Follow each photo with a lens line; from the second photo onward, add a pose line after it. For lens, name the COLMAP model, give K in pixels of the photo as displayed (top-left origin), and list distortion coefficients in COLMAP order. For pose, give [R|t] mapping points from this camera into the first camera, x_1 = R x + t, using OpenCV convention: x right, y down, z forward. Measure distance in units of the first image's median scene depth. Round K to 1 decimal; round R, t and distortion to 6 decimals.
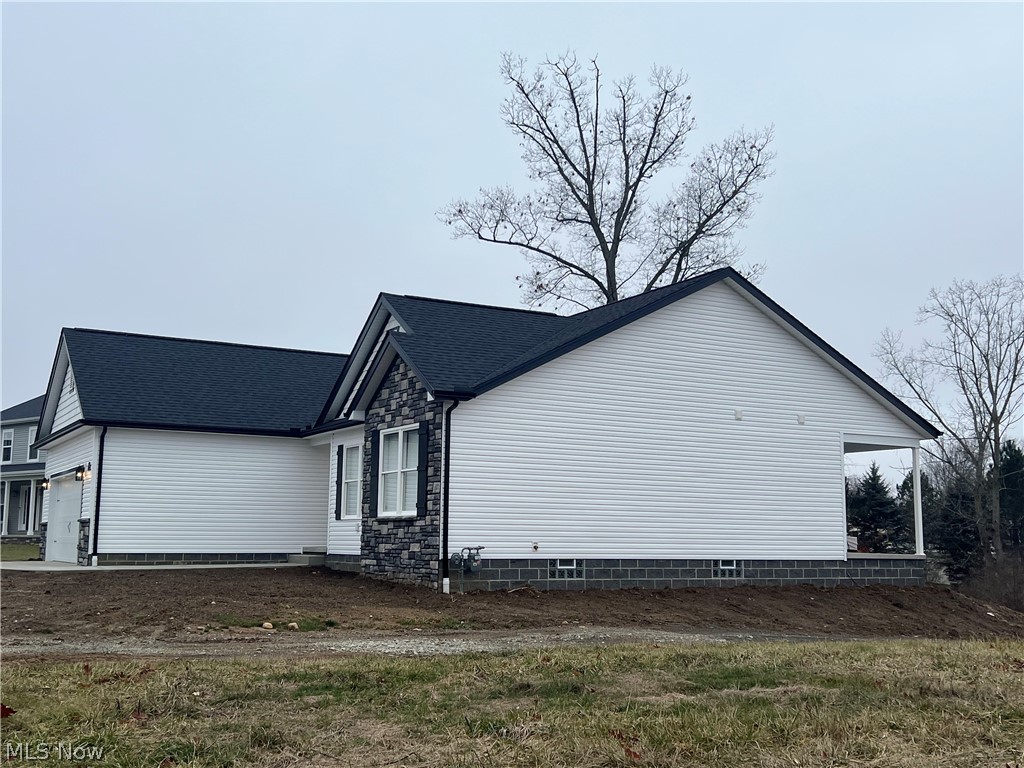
lens RADIAL K [[1113.2, 0, 513.0], [0, 1113.2, 385.6], [0, 0, 1]] dist [0.198031, -0.579446]
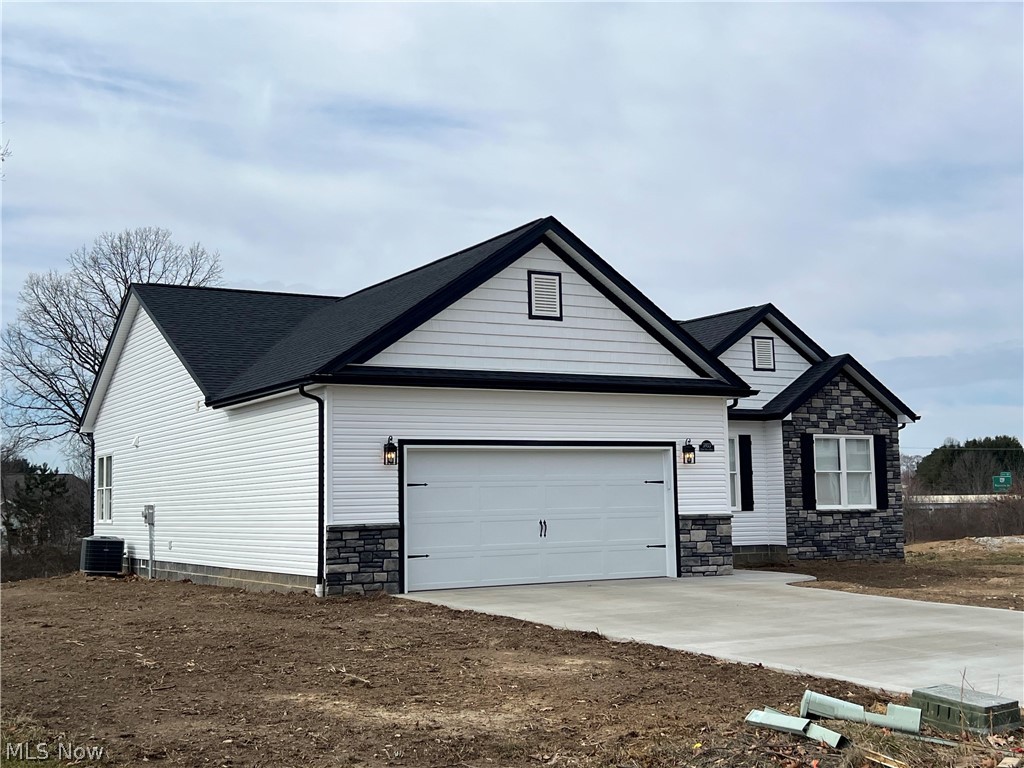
lens RADIAL K [[1283.4, 0, 510.6], [0, 1283.4, 380.3], [0, 0, 1]] dist [0.098713, -0.025027]
pose [[0.013525, 0.086648, 0.996147, -1.421615], [-0.118284, 0.989382, -0.084454, 0.131726], [-0.992888, -0.116686, 0.023630, 1.263954]]
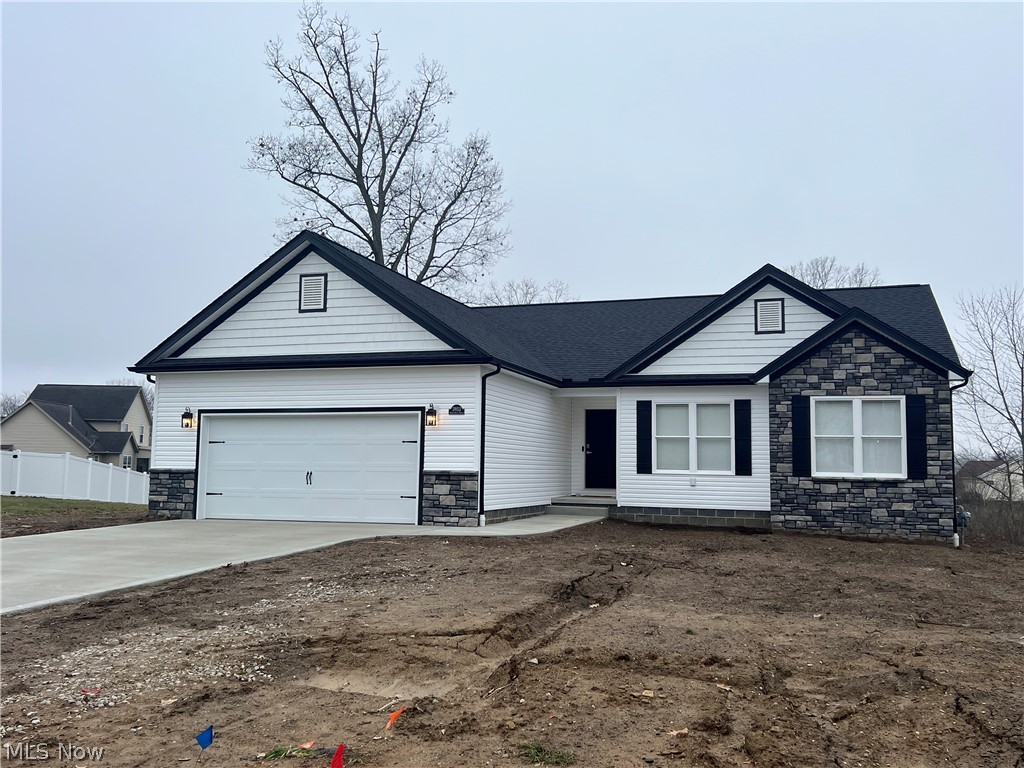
lens RADIAL K [[933.3, 0, 512.0], [0, 933.3, 384.0], [0, 0, 1]] dist [0.052837, -0.003689]
pose [[0.757759, 0.063017, 0.649485, -0.910205], [-0.095894, 0.995274, 0.015312, 0.041332], [-0.645450, -0.073884, 0.760220, 0.493216]]
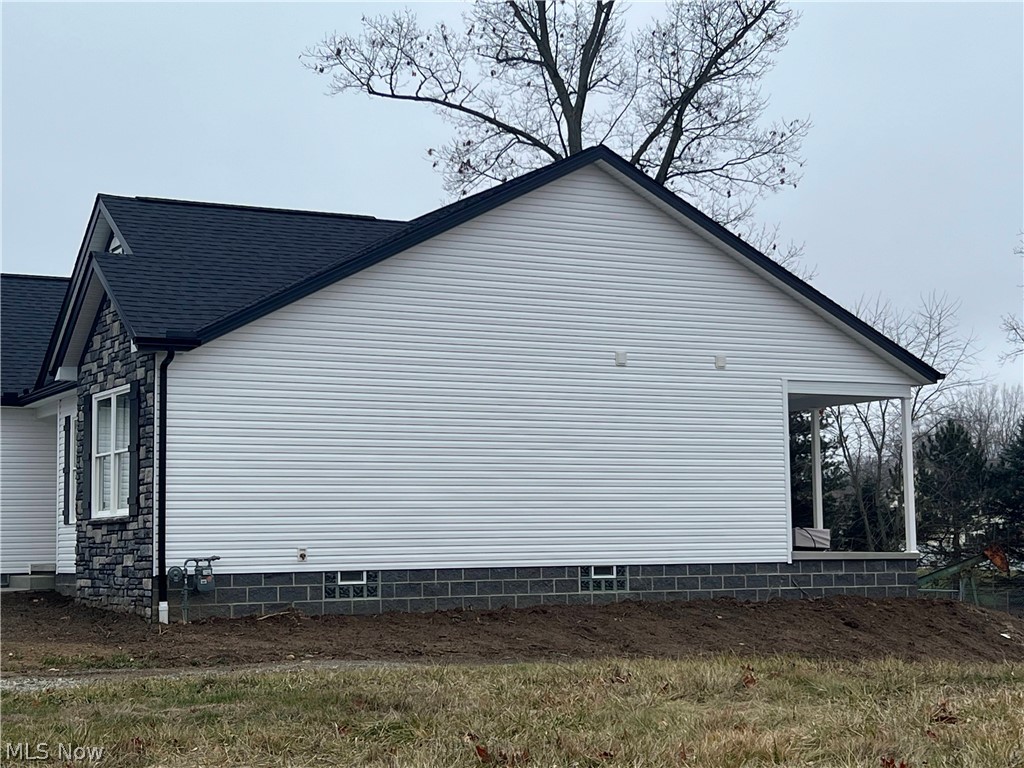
lens RADIAL K [[1757.0, 0, 512.0], [0, 1757.0, 384.0], [0, 0, 1]] dist [0.278846, -1.579452]
pose [[0.999369, -0.025783, -0.024418, 0.166682], [0.026799, 0.998747, 0.042275, -0.006313], [0.023297, -0.042903, 0.998808, -0.095767]]
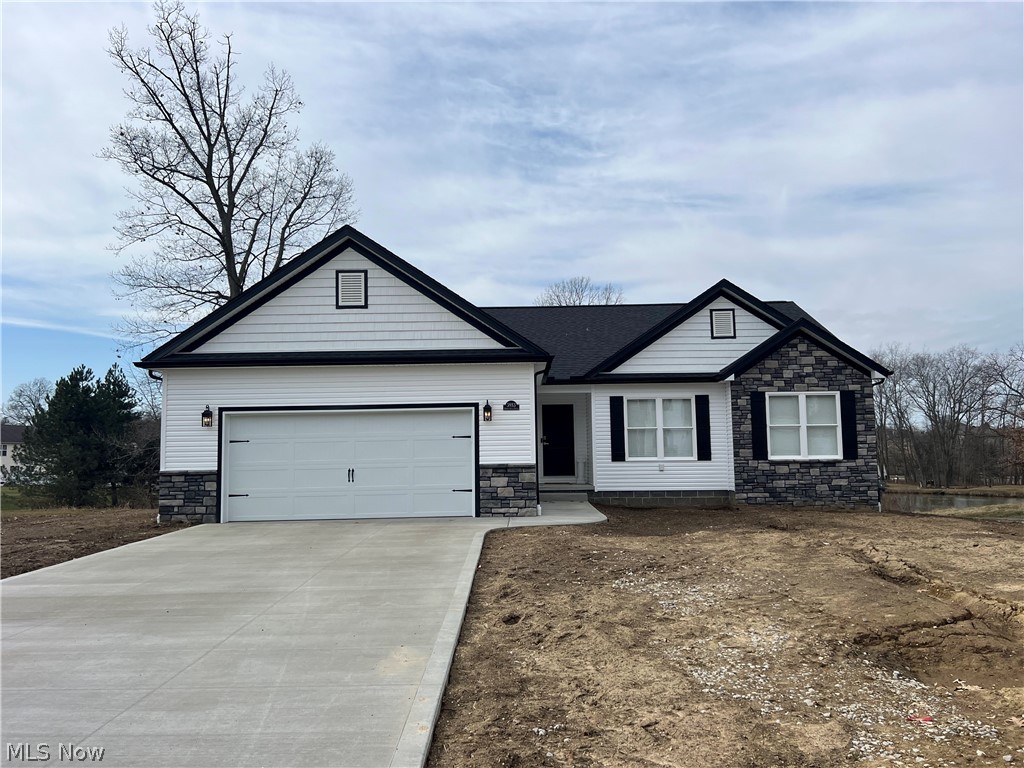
lens RADIAL K [[823.3, 0, 512.0], [0, 823.3, 384.0], [0, 0, 1]] dist [0.053914, -0.009590]
pose [[0.513314, 0.062459, 0.855925, -1.060077], [-0.097170, 0.995164, -0.014345, 0.071425], [-0.852682, -0.075806, 0.516901, 0.748786]]
